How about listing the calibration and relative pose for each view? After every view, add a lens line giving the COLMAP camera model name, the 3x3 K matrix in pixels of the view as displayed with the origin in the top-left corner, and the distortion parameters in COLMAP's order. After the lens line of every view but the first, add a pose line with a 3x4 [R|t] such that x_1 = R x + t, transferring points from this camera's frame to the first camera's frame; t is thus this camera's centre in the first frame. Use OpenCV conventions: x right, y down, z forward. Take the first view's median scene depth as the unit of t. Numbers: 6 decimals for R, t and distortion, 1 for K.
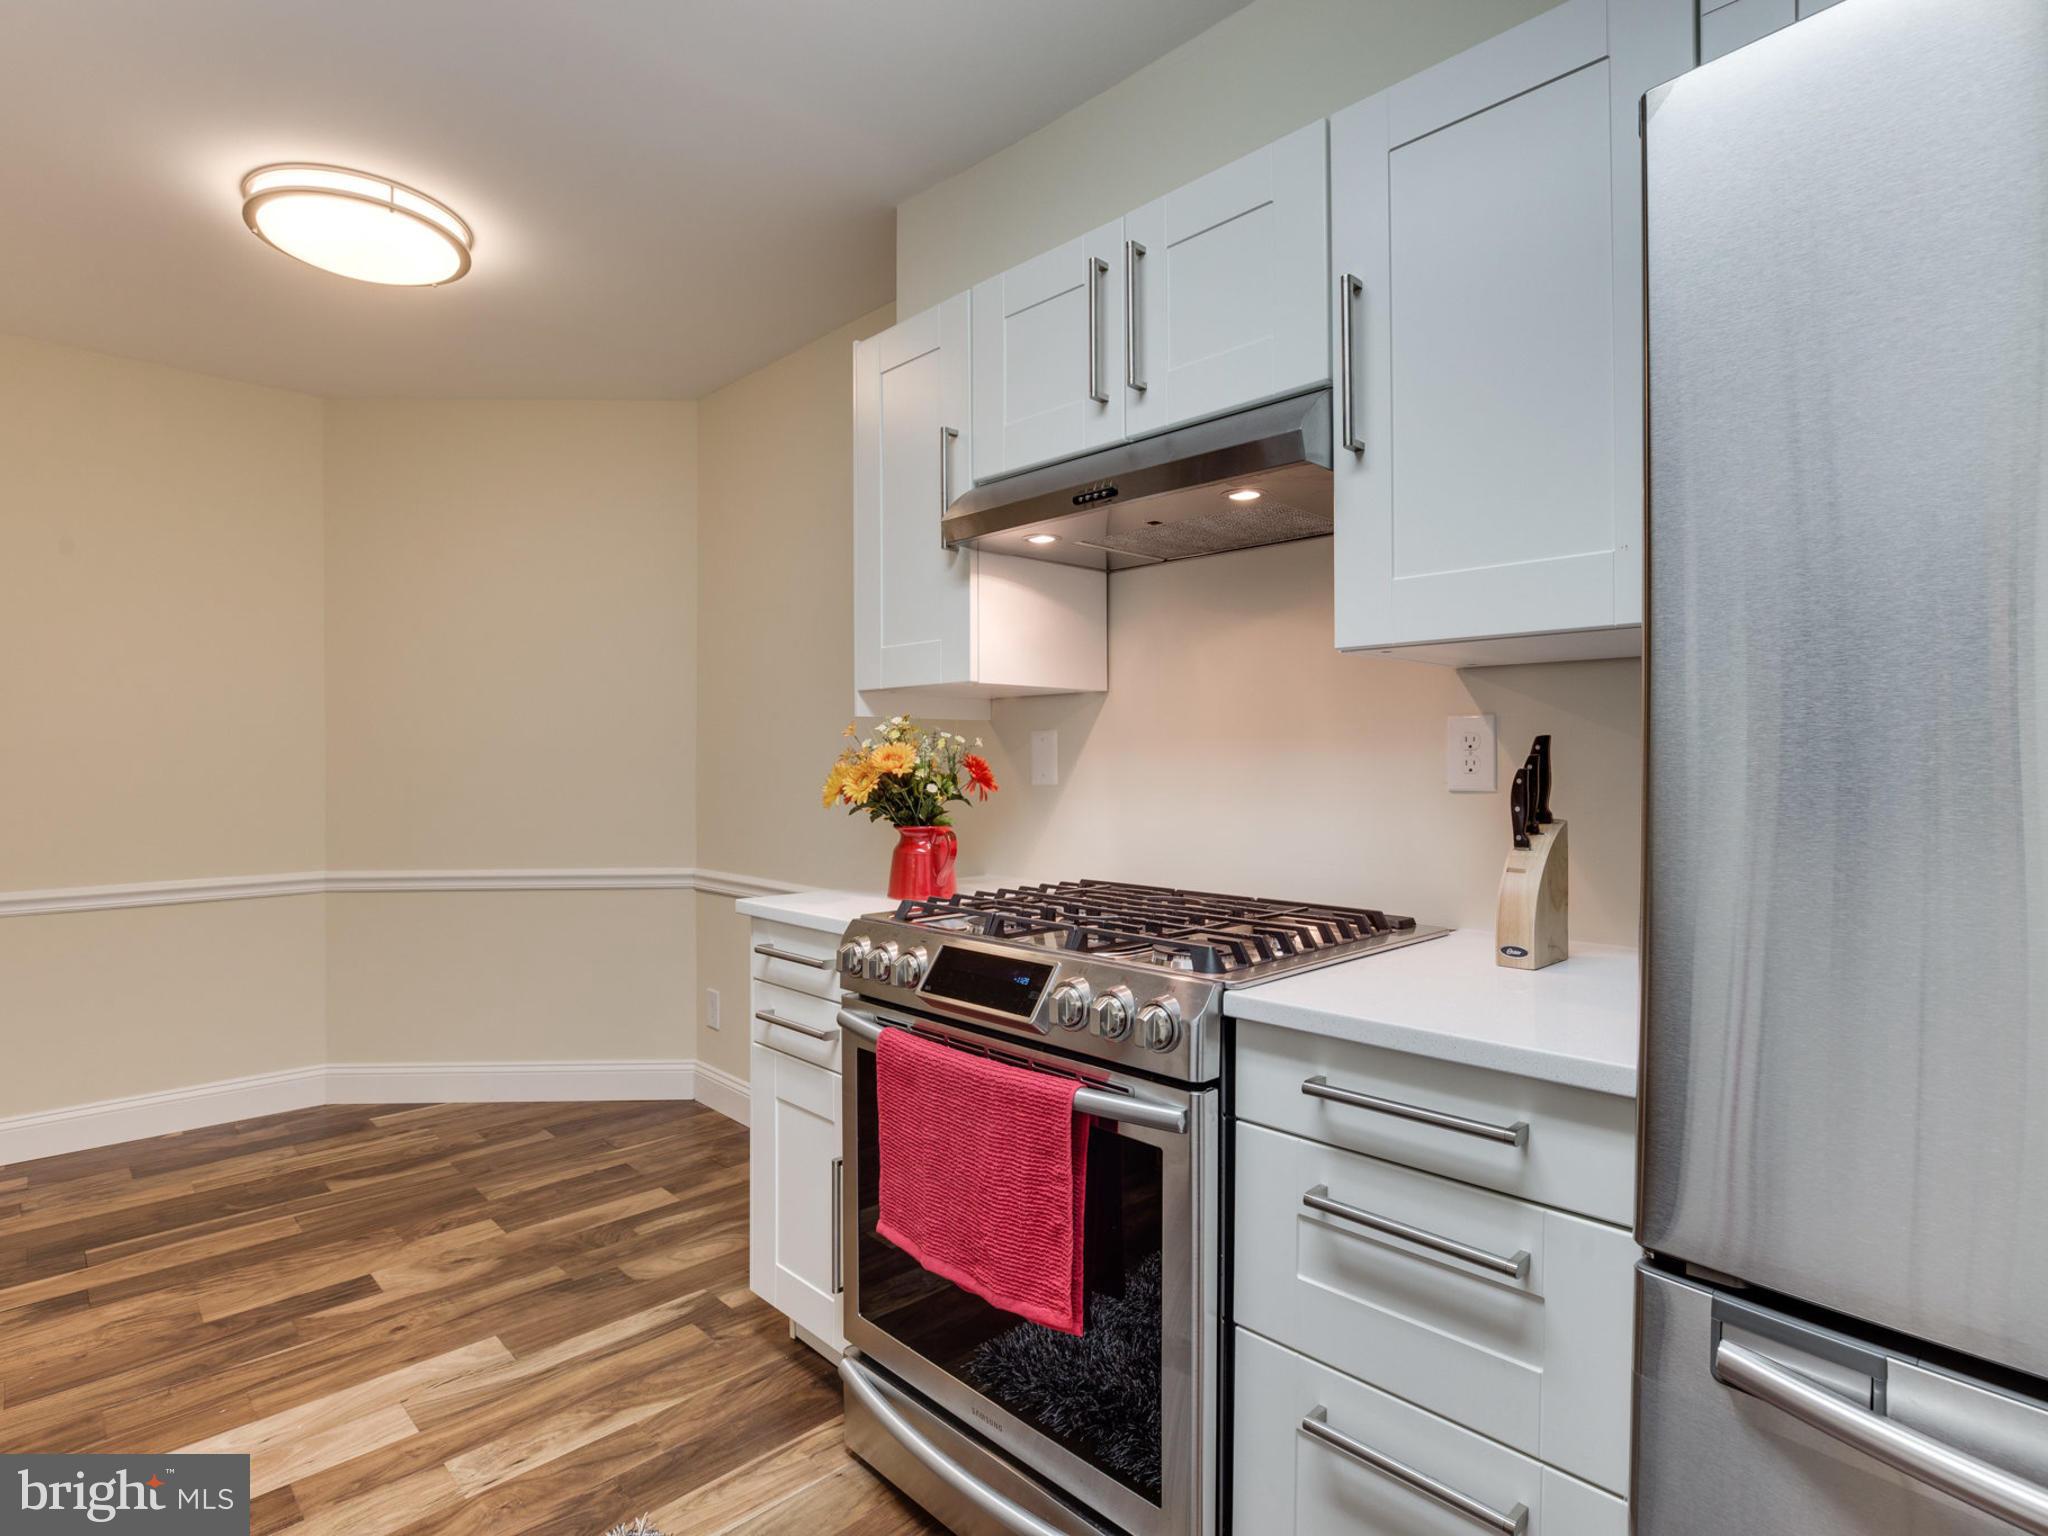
lens RADIAL K [[1021.0, 0, 1024.0], [0, 1021.0, 768.0], [0, 0, 1]] dist [-0.031423, 0.011465]
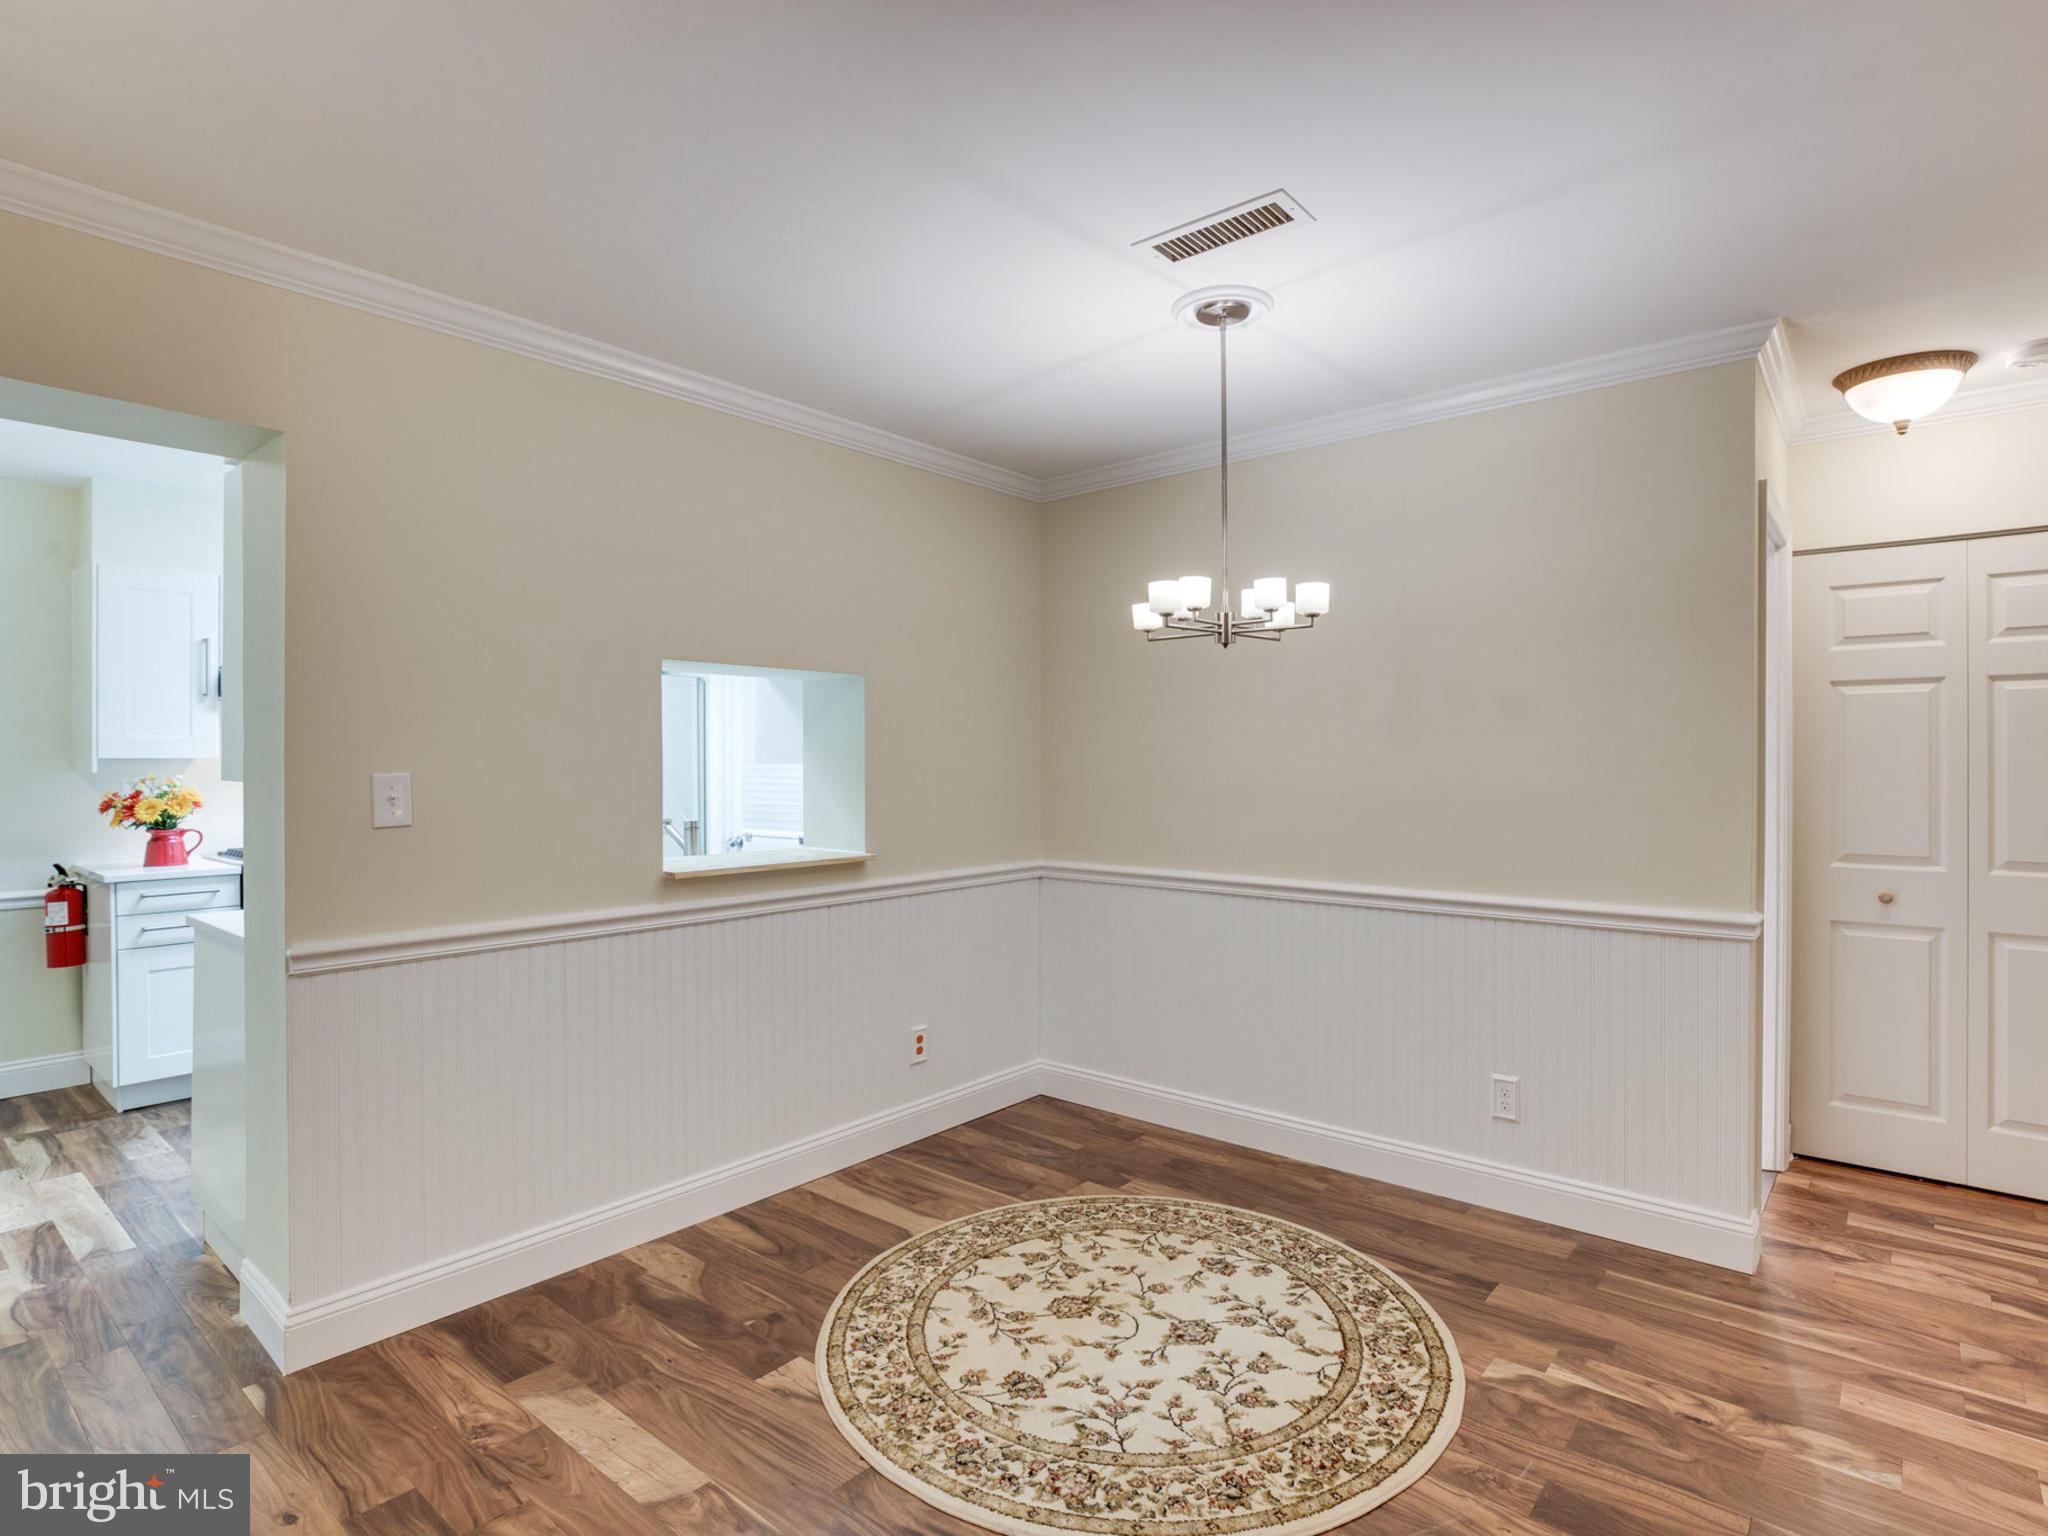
lens RADIAL K [[1054.9, 0, 1084.0], [0, 1054.9, 759.8], [0, 0, 1]] dist [-0.028353, 0.009638]
pose [[-0.104129, -0.002819, 0.994560, -2.382249], [0.005009, 0.999982, 0.003359, -0.077062], [-0.994551, 0.005332, -0.104113, -0.563749]]
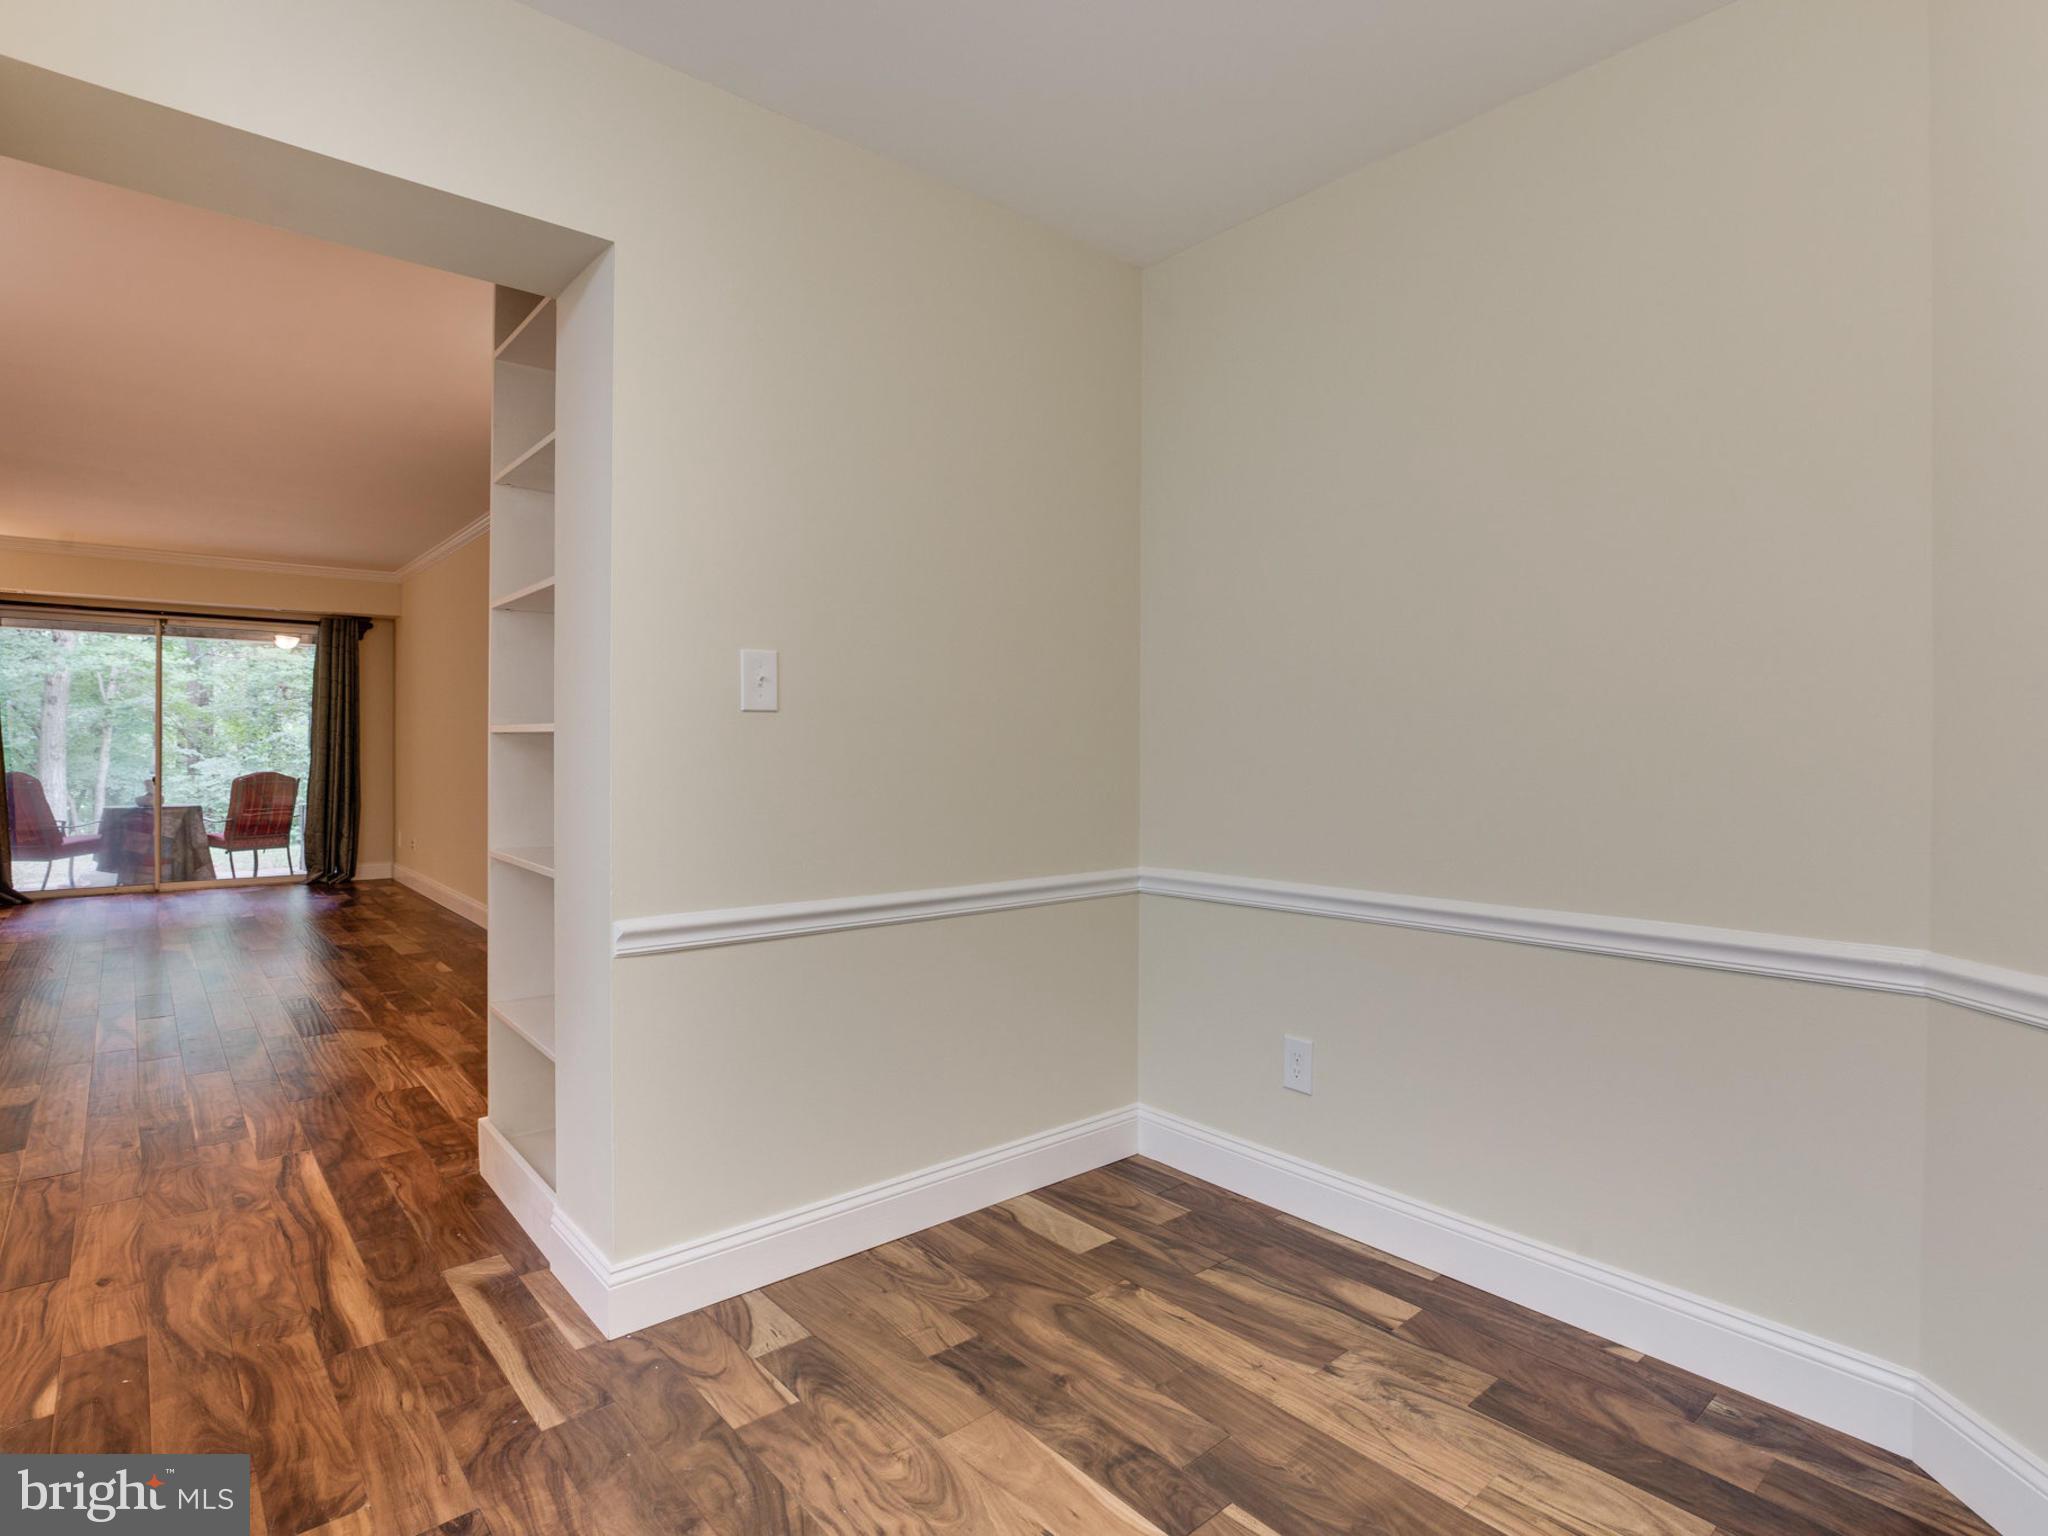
lens RADIAL K [[1054.9, 0, 1084.0], [0, 1054.9, 759.8], [0, 0, 1]] dist [-0.028353, 0.009638]
pose [[-0.054761, 0.010001, -0.998449, -0.365314], [-0.011645, 0.999875, 0.010654, 0.028136], [0.998432, 0.012210, -0.054638, 1.133144]]
